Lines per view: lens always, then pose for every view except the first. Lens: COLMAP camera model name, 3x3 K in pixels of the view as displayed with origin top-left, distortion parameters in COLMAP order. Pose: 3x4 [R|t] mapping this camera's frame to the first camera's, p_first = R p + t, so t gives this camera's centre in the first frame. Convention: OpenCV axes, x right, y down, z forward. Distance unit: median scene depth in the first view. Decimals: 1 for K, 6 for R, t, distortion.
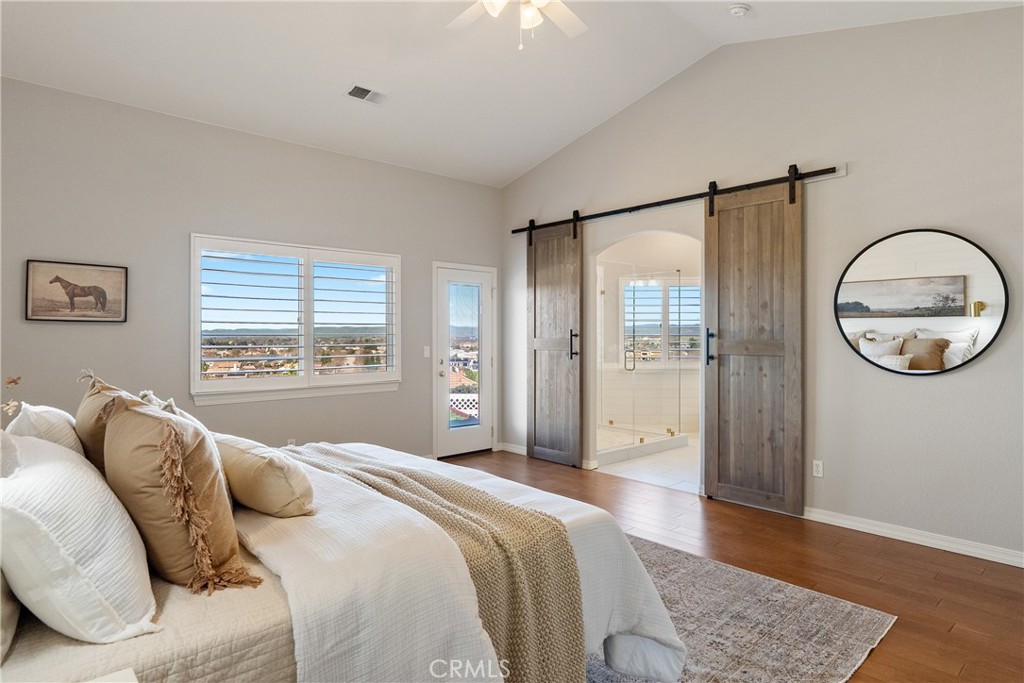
lens RADIAL K [[583.0, 0, 512.2], [0, 583.0, 335.6], [0, 0, 1]] dist [0.005550, 0.003095]
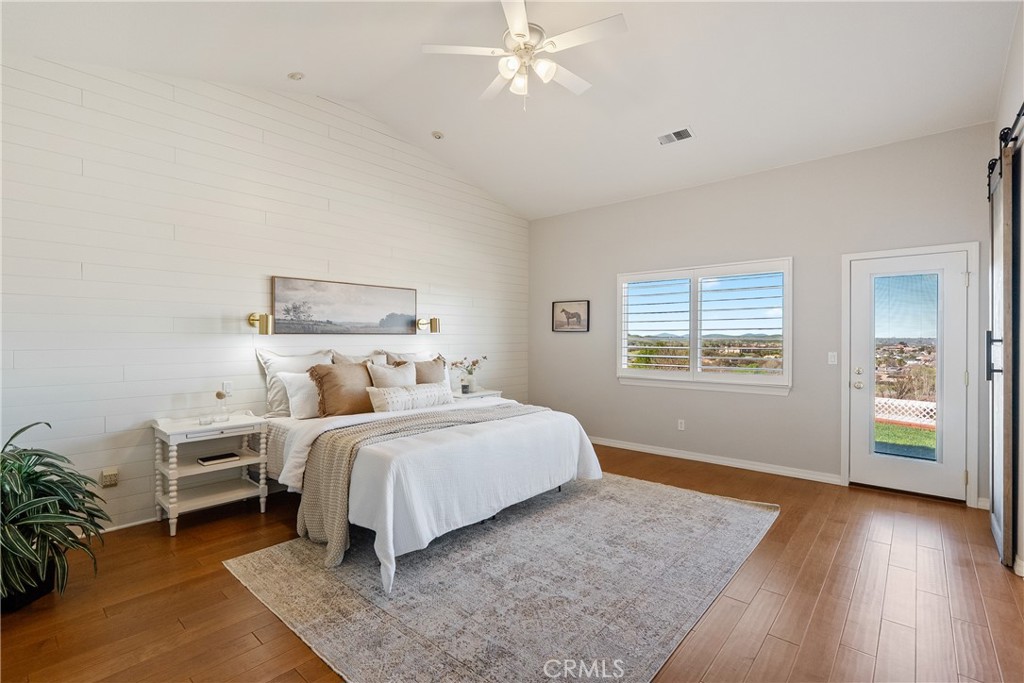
lens RADIAL K [[468.2, 0, 511.3], [0, 468.2, 340.1], [0, 0, 1]] dist [0.004969, 0.000516]
pose [[0.116807, 0.004712, -0.993143, 0.730650], [-0.004448, 0.999981, 0.004222, -0.002050], [0.993145, 0.003924, 0.116826, 0.612905]]
